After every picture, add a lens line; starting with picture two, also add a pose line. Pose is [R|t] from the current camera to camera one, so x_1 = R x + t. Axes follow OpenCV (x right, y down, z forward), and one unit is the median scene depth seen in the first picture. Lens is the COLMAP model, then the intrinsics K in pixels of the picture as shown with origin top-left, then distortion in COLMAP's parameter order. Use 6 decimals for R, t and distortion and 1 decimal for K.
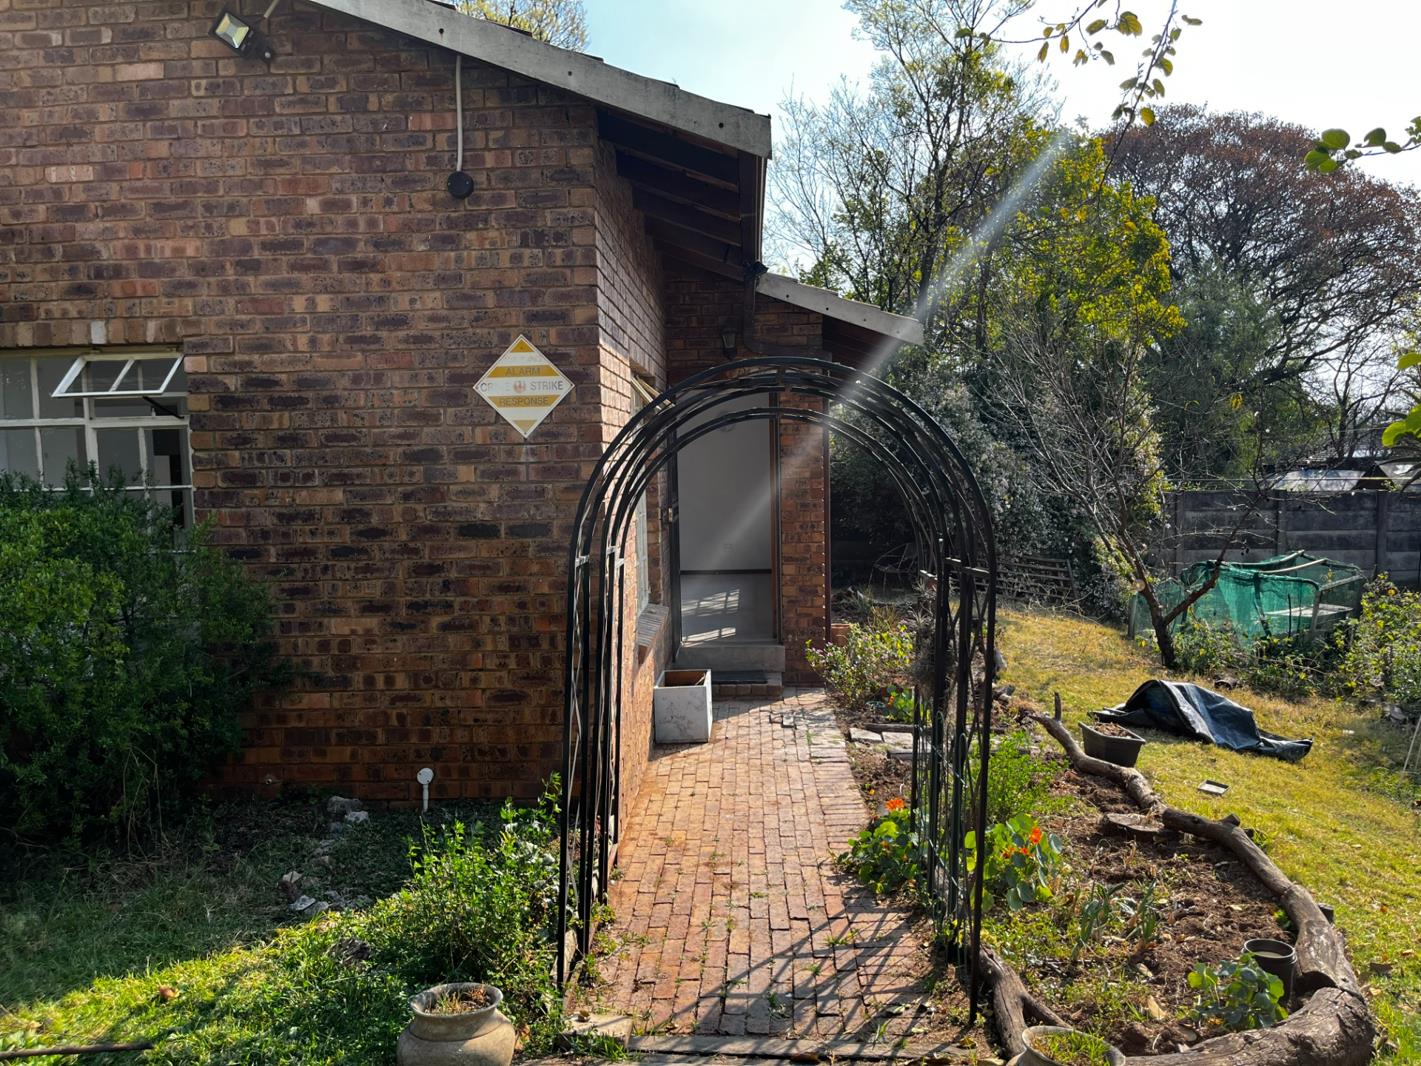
lens RADIAL K [[1053.9, 0, 706.1], [0, 1053.9, 534.0], [0, 0, 1]] dist [0.053074, -0.075005]
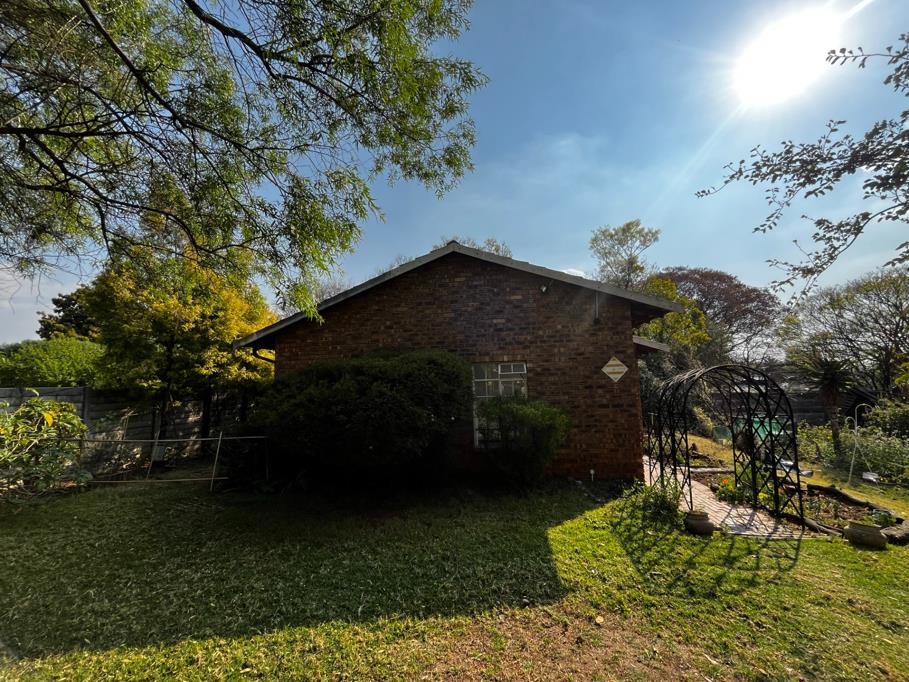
lens RADIAL K [[363.6, 0, 455.1], [0, 363.6, 345.7], [0, 0, 1]] dist [-0.002959, 0.000942]
pose [[0.994117, -0.022897, -0.105859, -0.609568], [0.004408, 0.985142, -0.171682, 0.004799], [0.108218, 0.170206, 0.979448, -0.408134]]
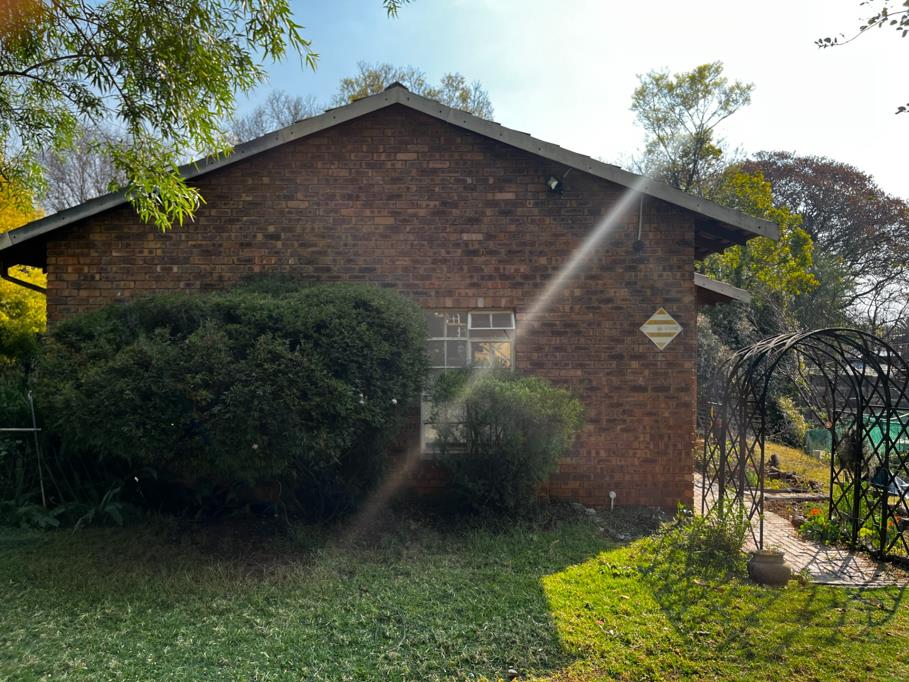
lens RADIAL K [[674.2, 0, 454.9], [0, 674.2, 348.1], [0, 0, 1]] dist [0.053074, -0.075005]
pose [[0.999568, 0.022132, 0.019326, -0.650162], [-0.020789, 0.997527, -0.067146, 0.015287], [-0.020765, 0.066715, 0.997556, -0.495283]]
